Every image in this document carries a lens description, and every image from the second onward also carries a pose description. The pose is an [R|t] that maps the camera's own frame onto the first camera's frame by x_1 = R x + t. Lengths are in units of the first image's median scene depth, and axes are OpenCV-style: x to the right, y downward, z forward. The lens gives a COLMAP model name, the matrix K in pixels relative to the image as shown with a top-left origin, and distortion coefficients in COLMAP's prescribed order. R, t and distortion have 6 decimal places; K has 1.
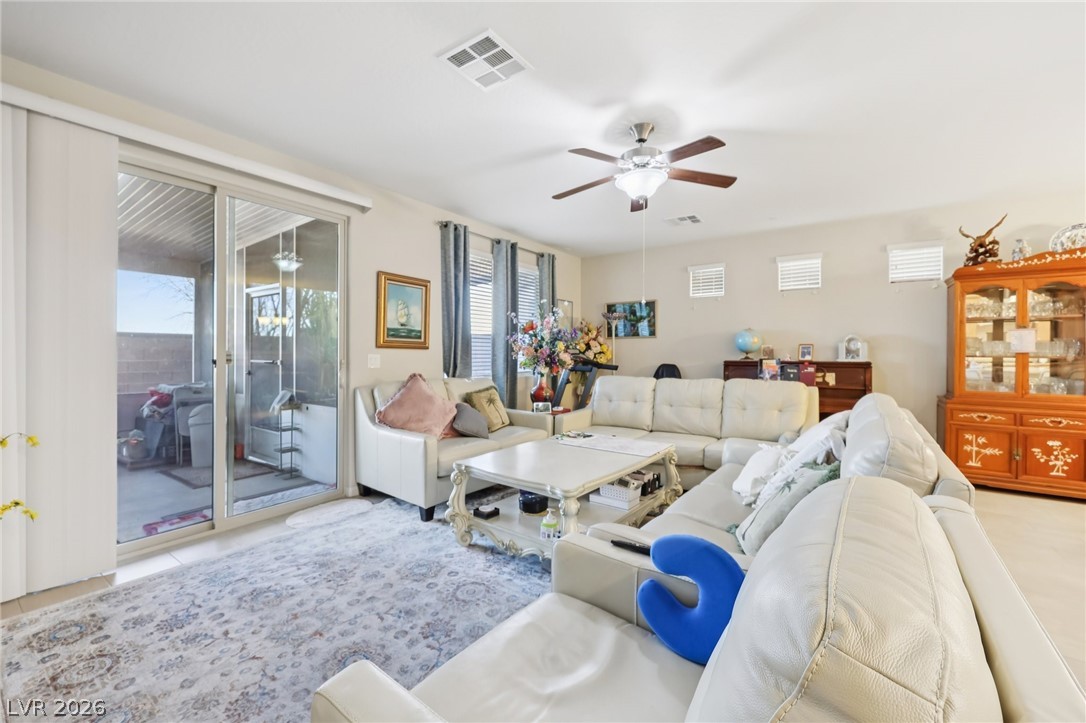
lens RADIAL K [[433.3, 0, 542.4], [0, 433.3, 353.6], [0, 0, 1]] dist [-0.001285, 0.000007]
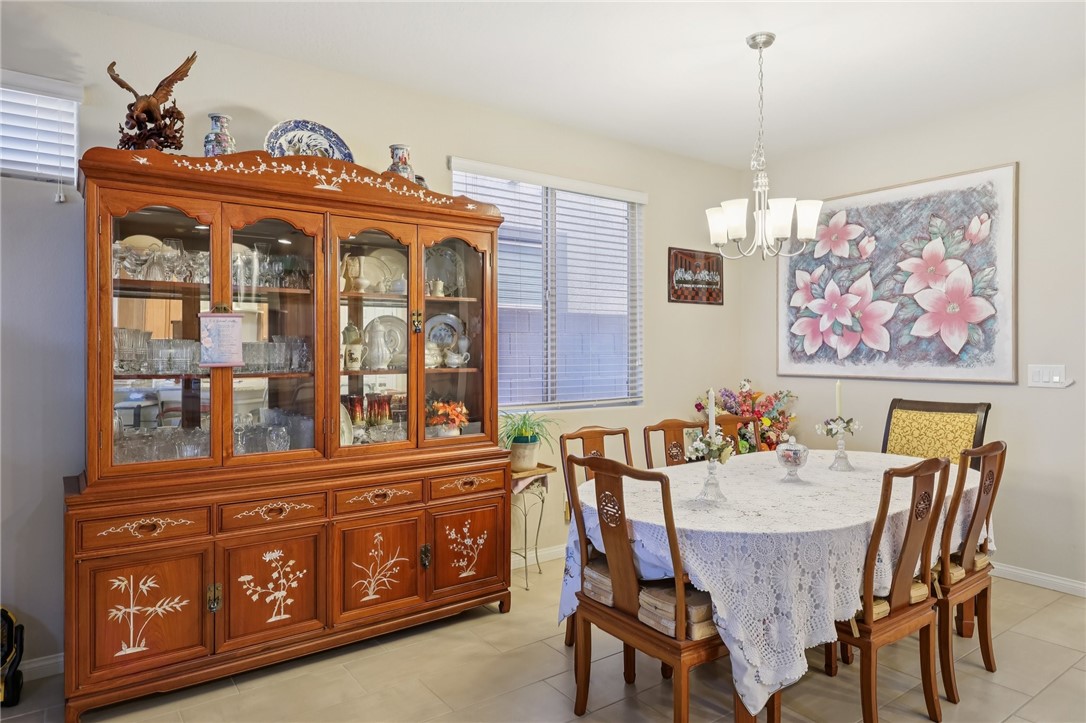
lens RADIAL K [[655.5, 0, 543.8], [0, 655.5, 355.1], [0, 0, 1]] dist [-0.009325, -0.000976]
pose [[0.313922, -0.004955, 0.949436, 0.570827], [0.005936, 0.999977, 0.003256, -0.014408], [-0.949430, 0.004614, 0.313944, 0.469895]]
